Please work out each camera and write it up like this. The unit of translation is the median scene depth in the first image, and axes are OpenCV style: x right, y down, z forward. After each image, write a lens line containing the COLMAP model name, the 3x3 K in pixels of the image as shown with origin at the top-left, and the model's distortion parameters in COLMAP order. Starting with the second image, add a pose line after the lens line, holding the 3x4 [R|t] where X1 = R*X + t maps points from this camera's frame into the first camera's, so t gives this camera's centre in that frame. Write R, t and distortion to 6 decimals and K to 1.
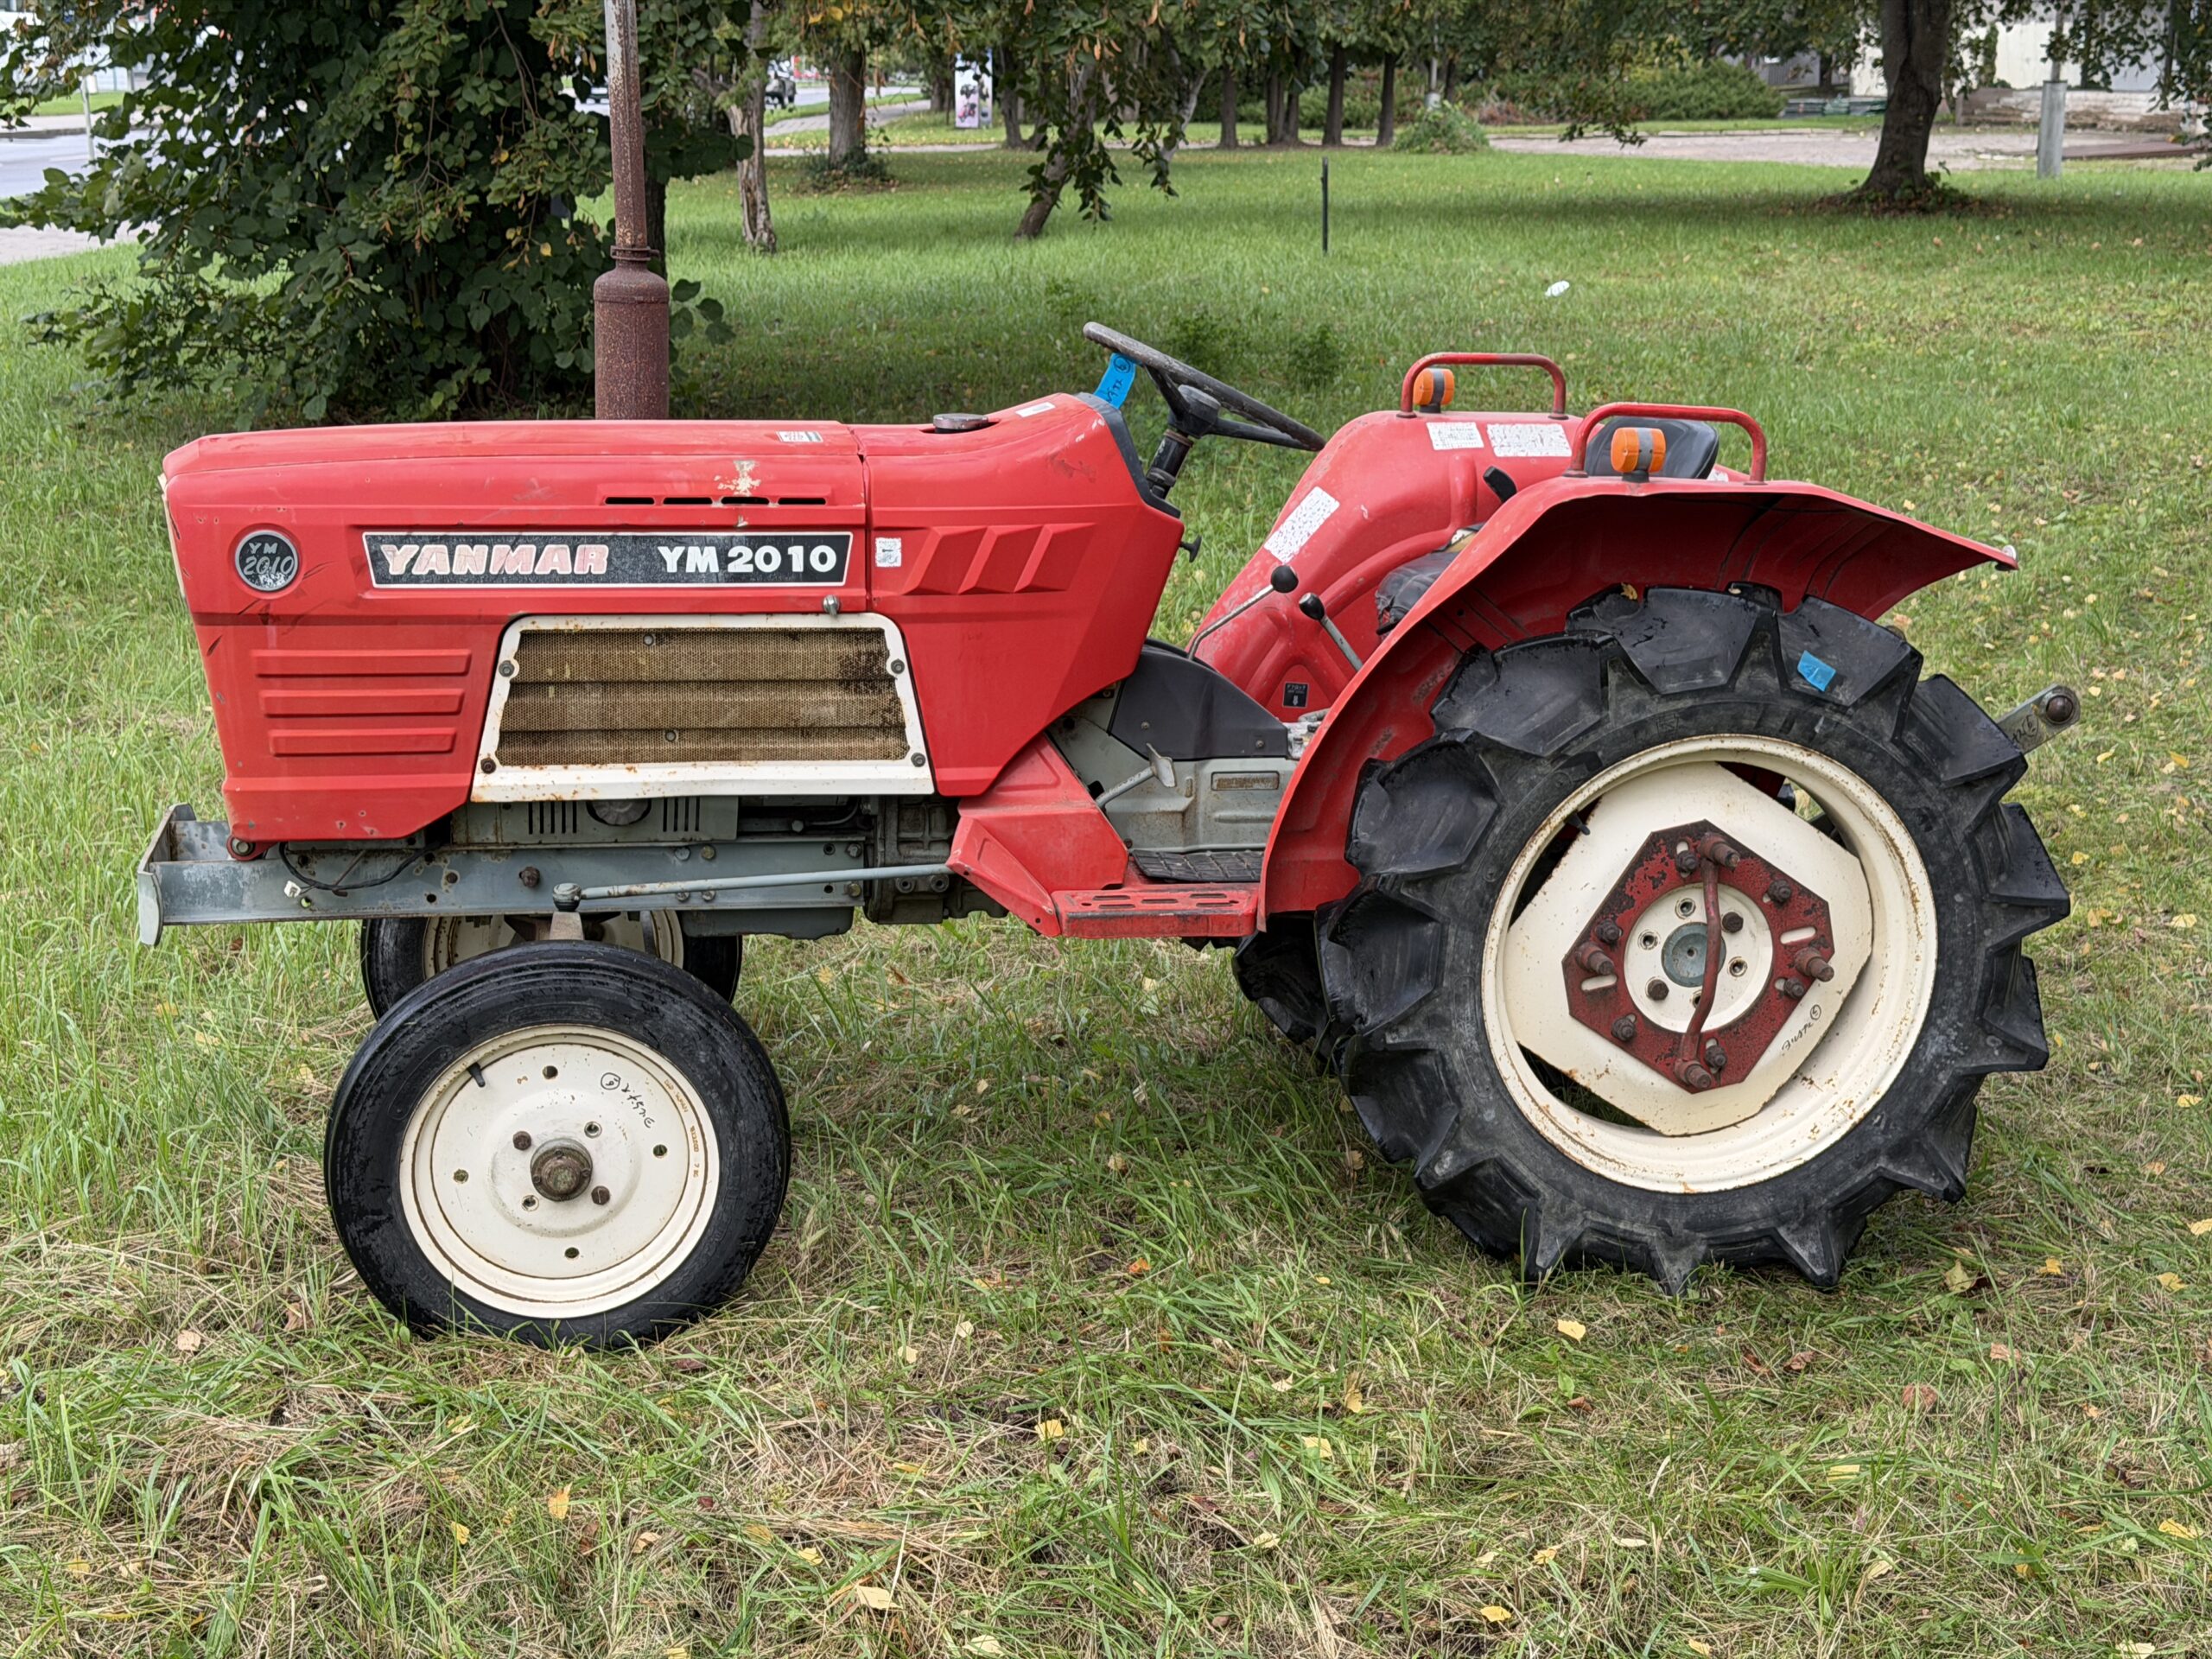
lens RADIAL K [[3136.9, 0, 1106.0], [0, 3136.9, 829.5], [0, 0, 1]] dist [0.120905, -0.081422]
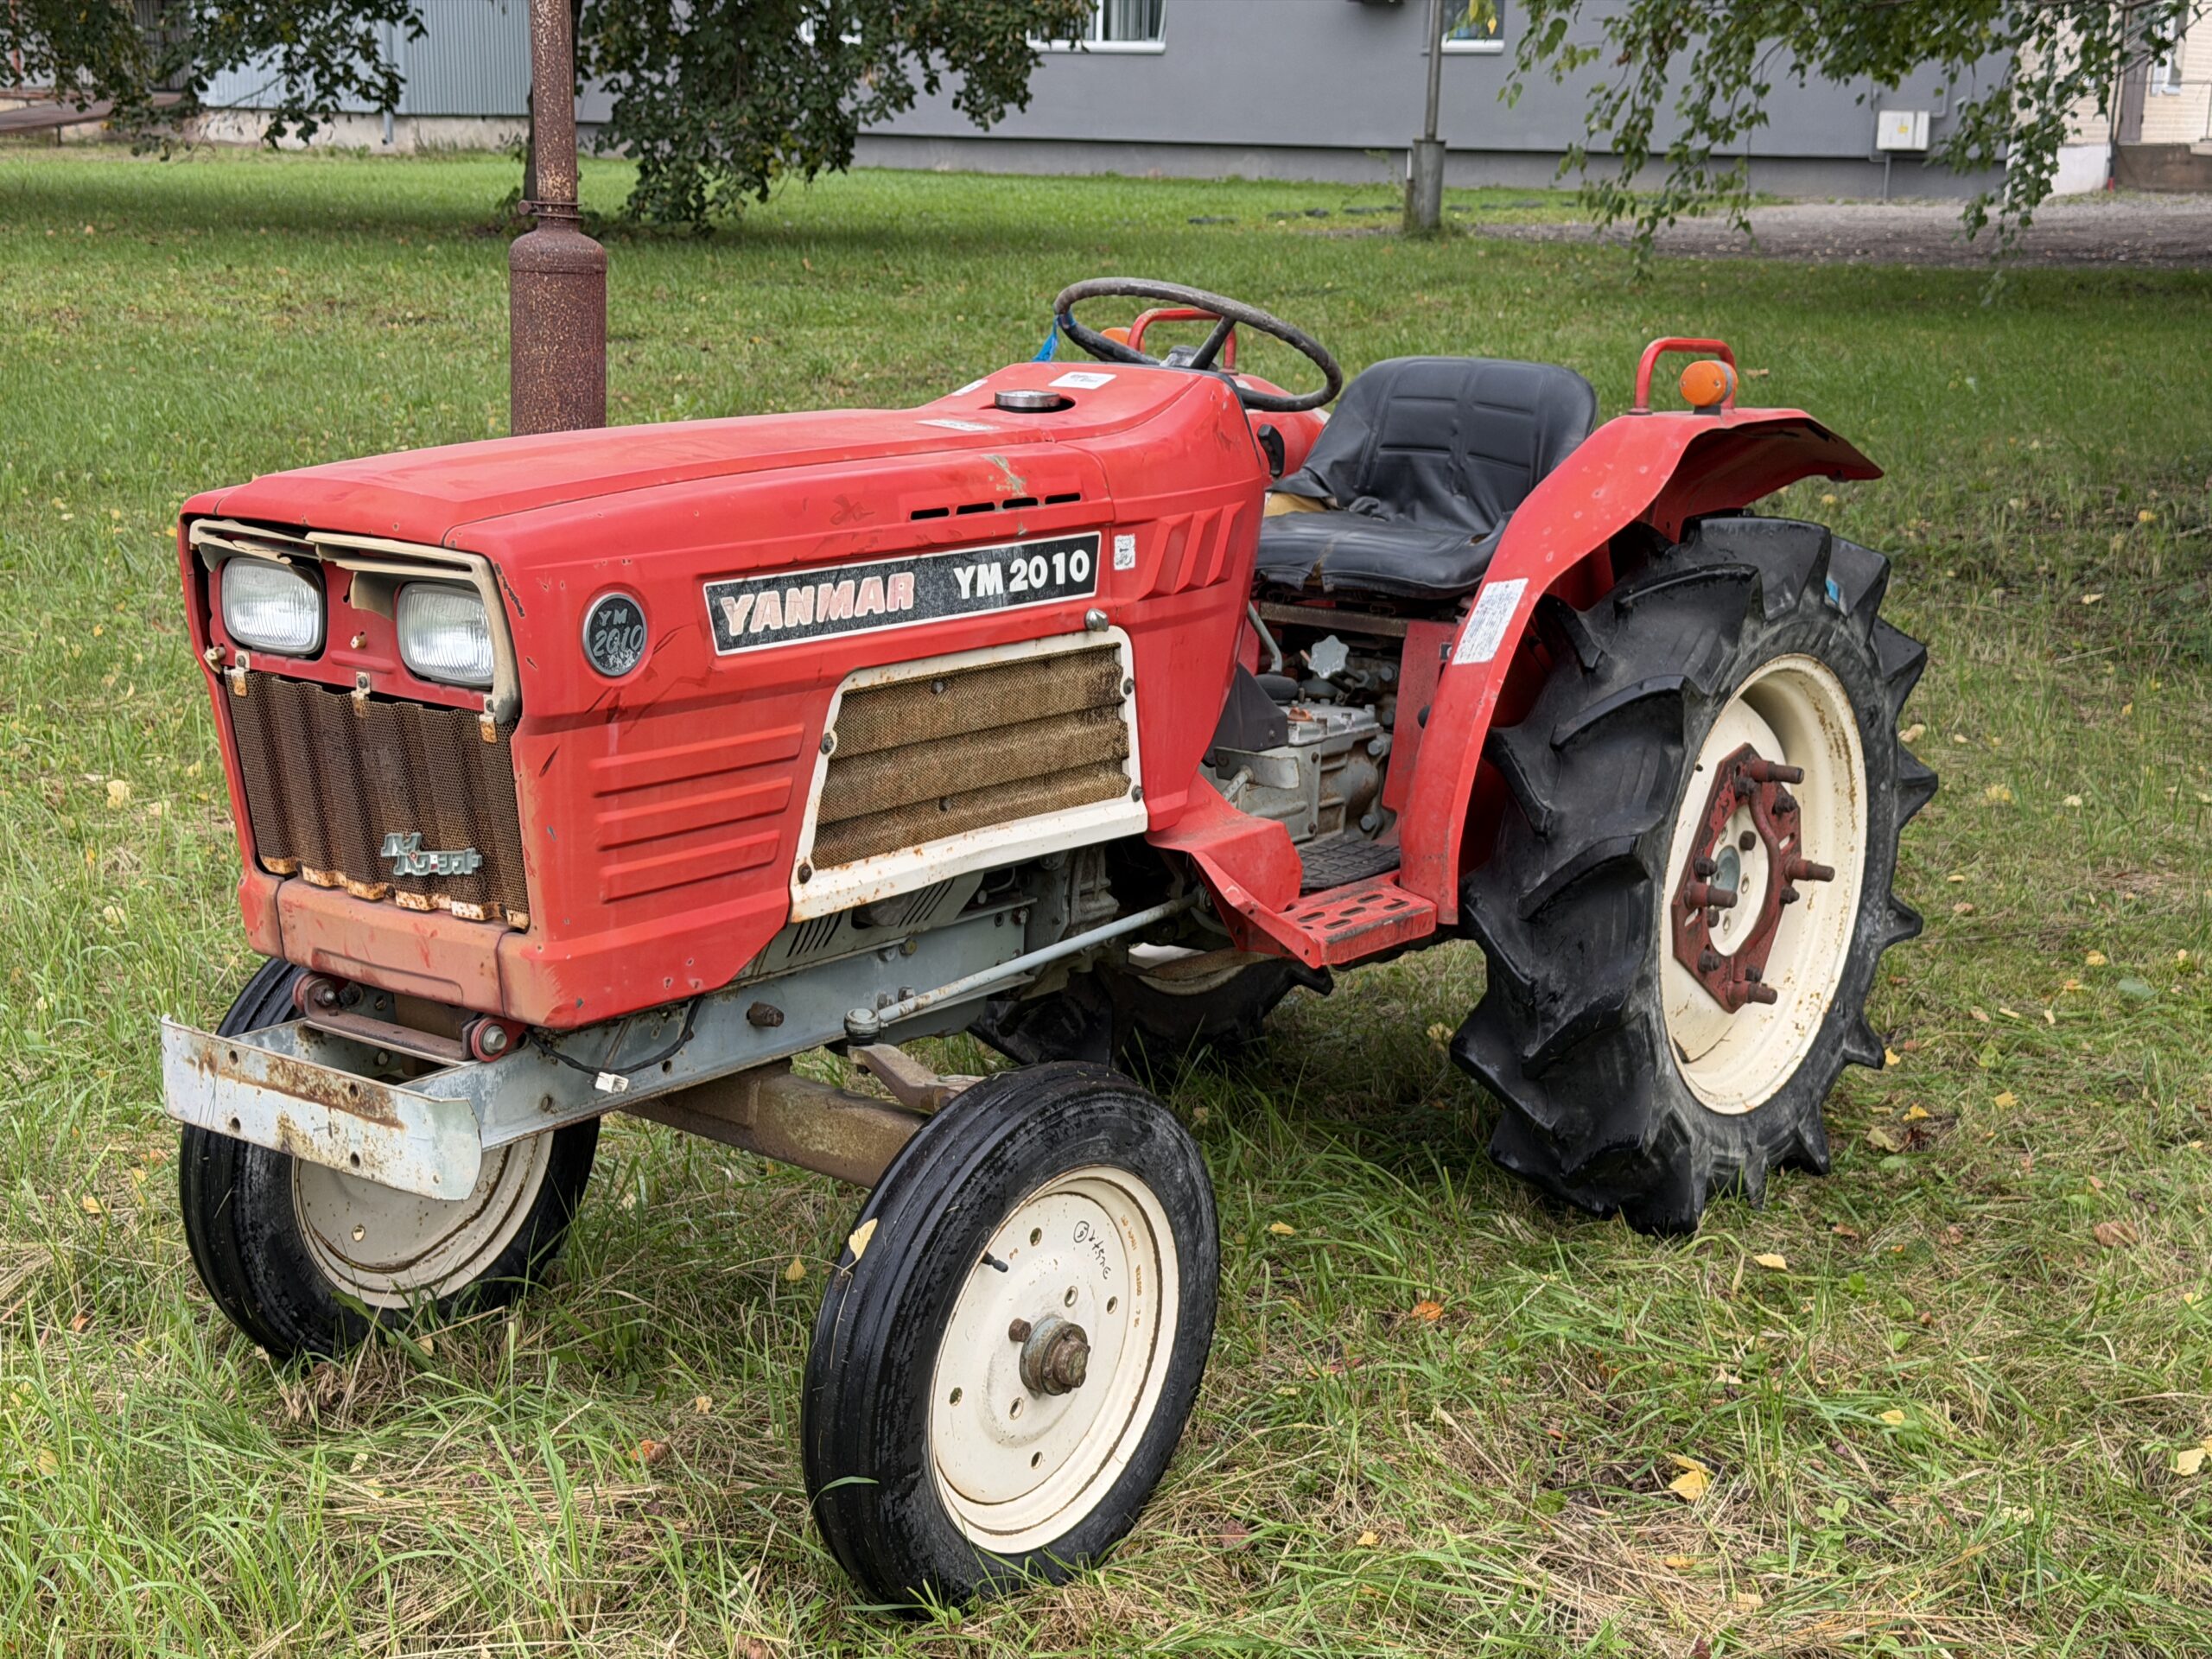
lens RADIAL K [[3136.9, 0, 1106.0], [0, 3136.9, 829.5], [0, 0, 1]] dist [0.120905, -0.081422]
pose [[0.742329, -0.145530, 0.654040, -0.640260], [0.145189, 0.987873, 0.055023, -0.062197], [-0.654116, 0.054114, 0.754456, 0.374305]]
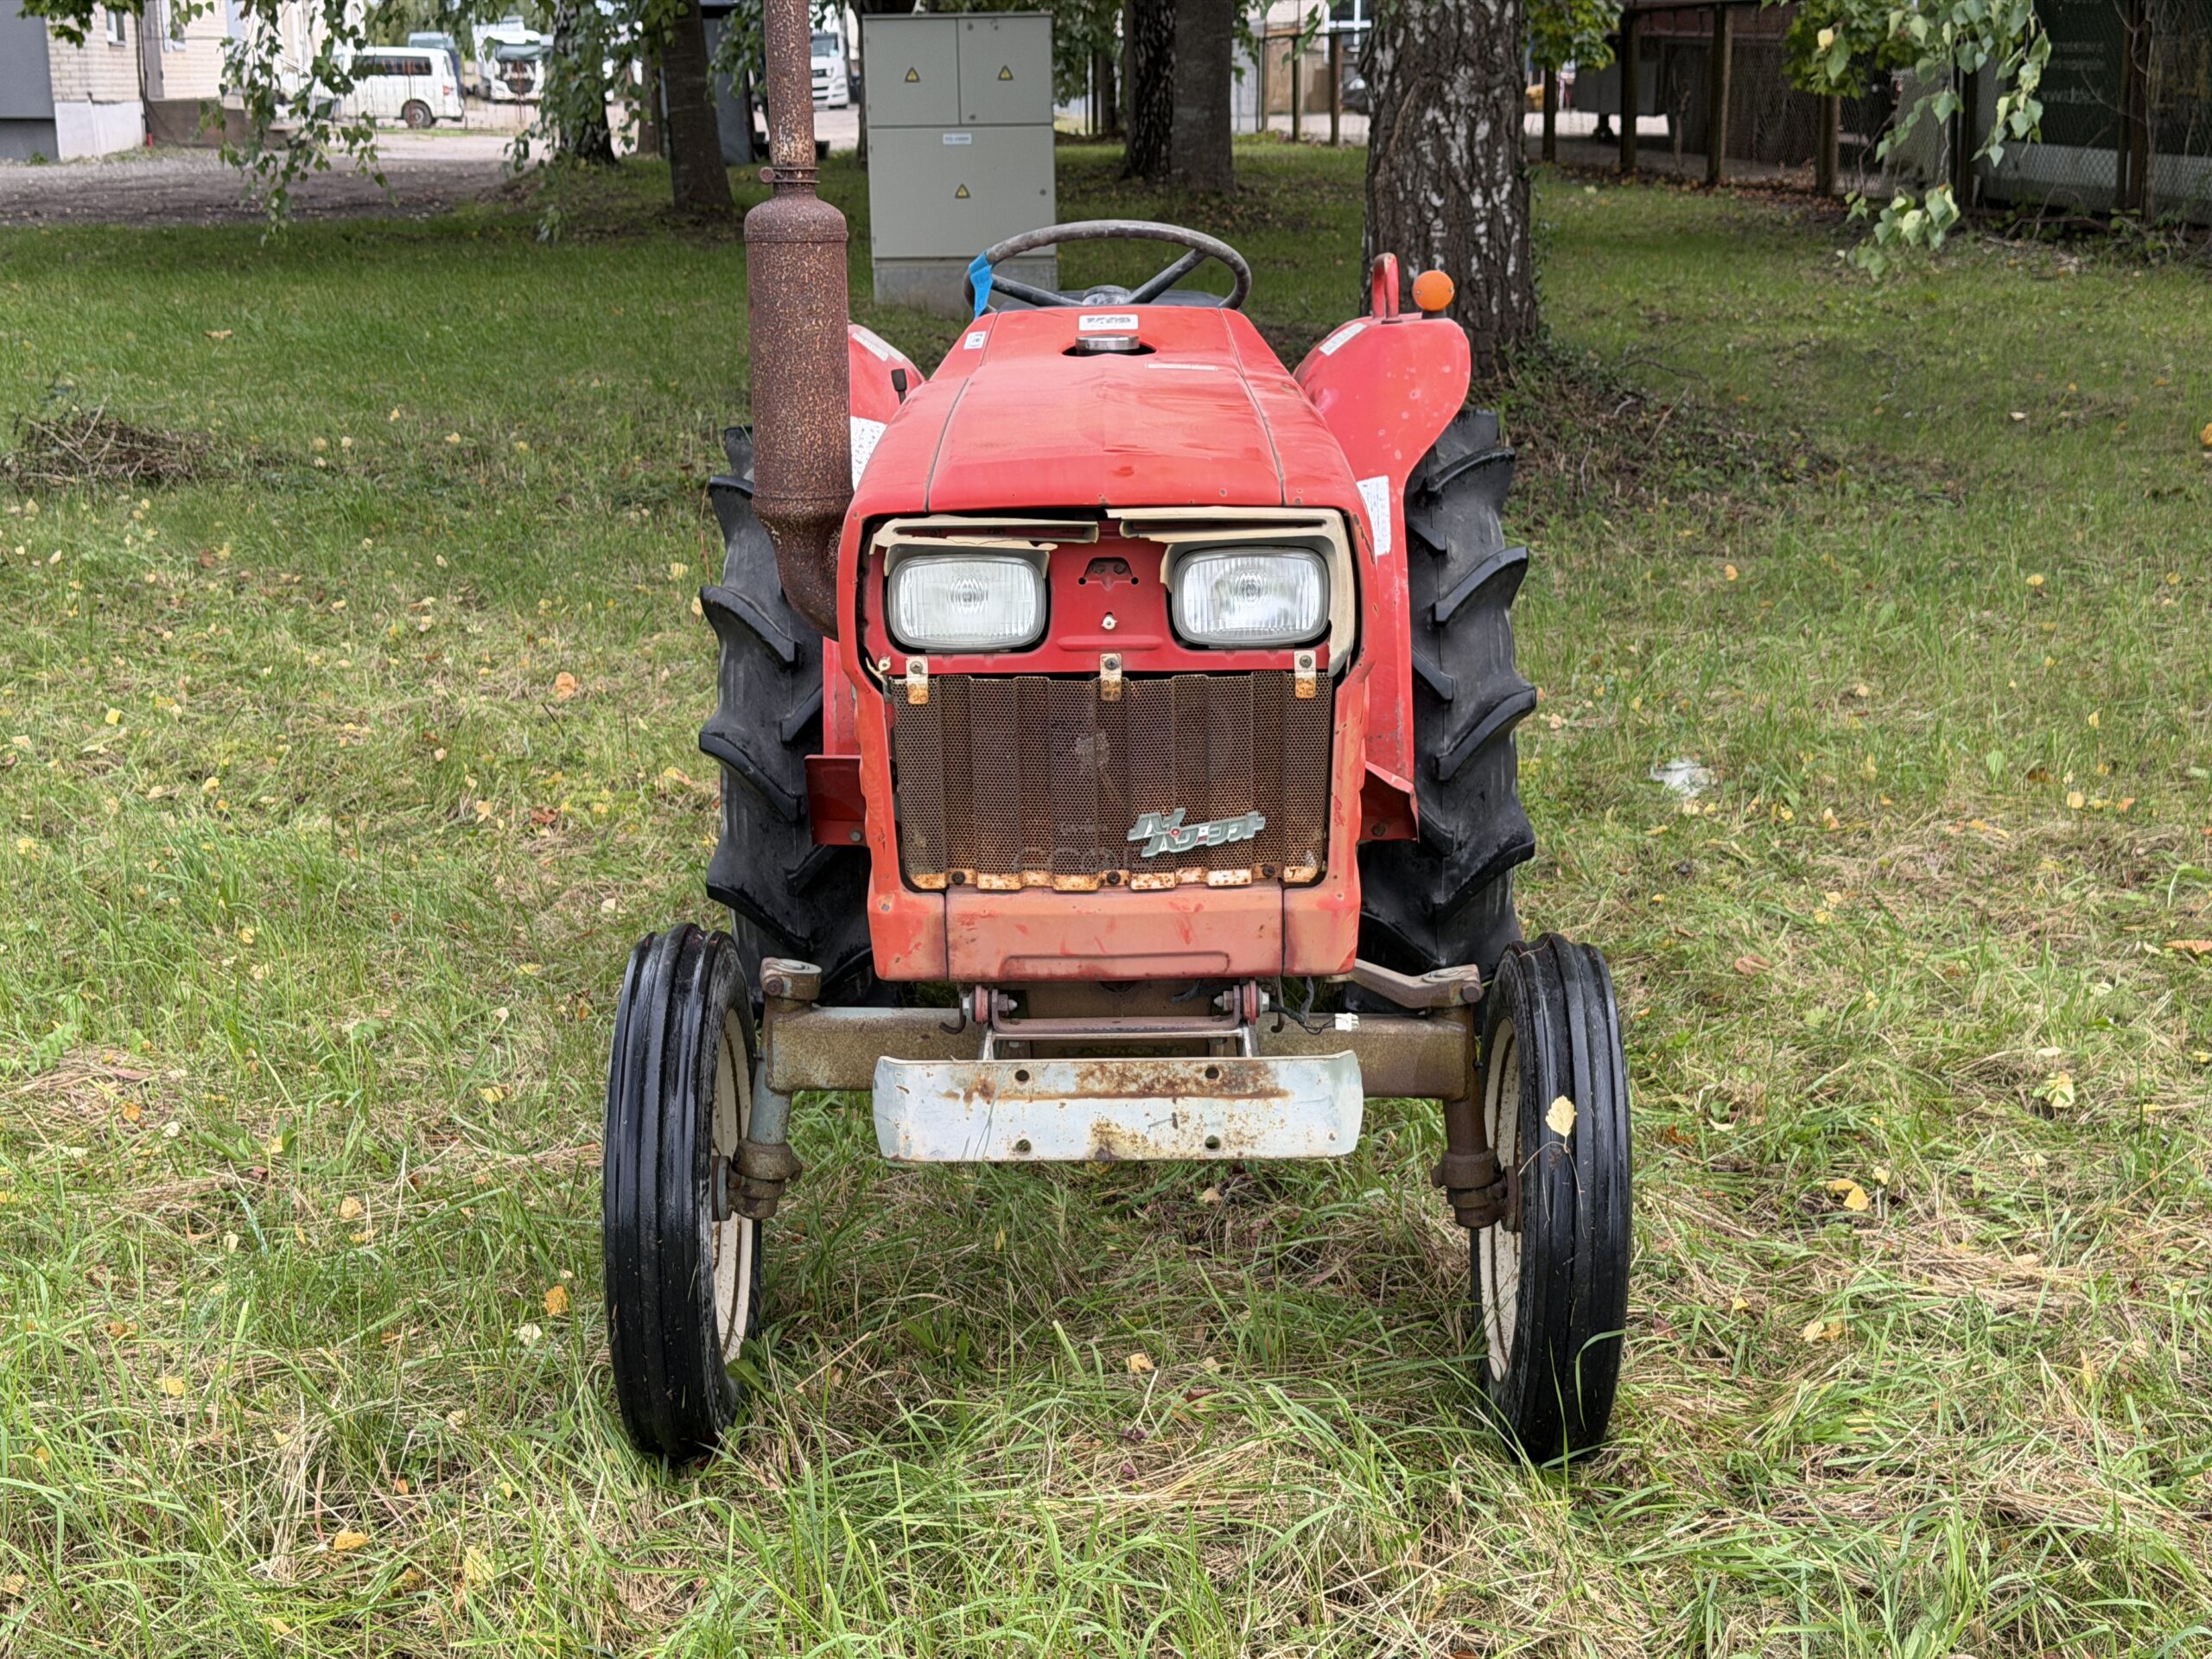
lens RADIAL K [[3136.9, 0, 1106.0], [0, 3136.9, 829.5], [0, 0, 1]] dist [0.120905, -0.081422]
pose [[0.193665, -0.240683, 0.951086, -0.954349], [0.242599, 0.951082, 0.191283, -0.176906], [-0.950600, 0.193688, 0.242581, 0.860535]]
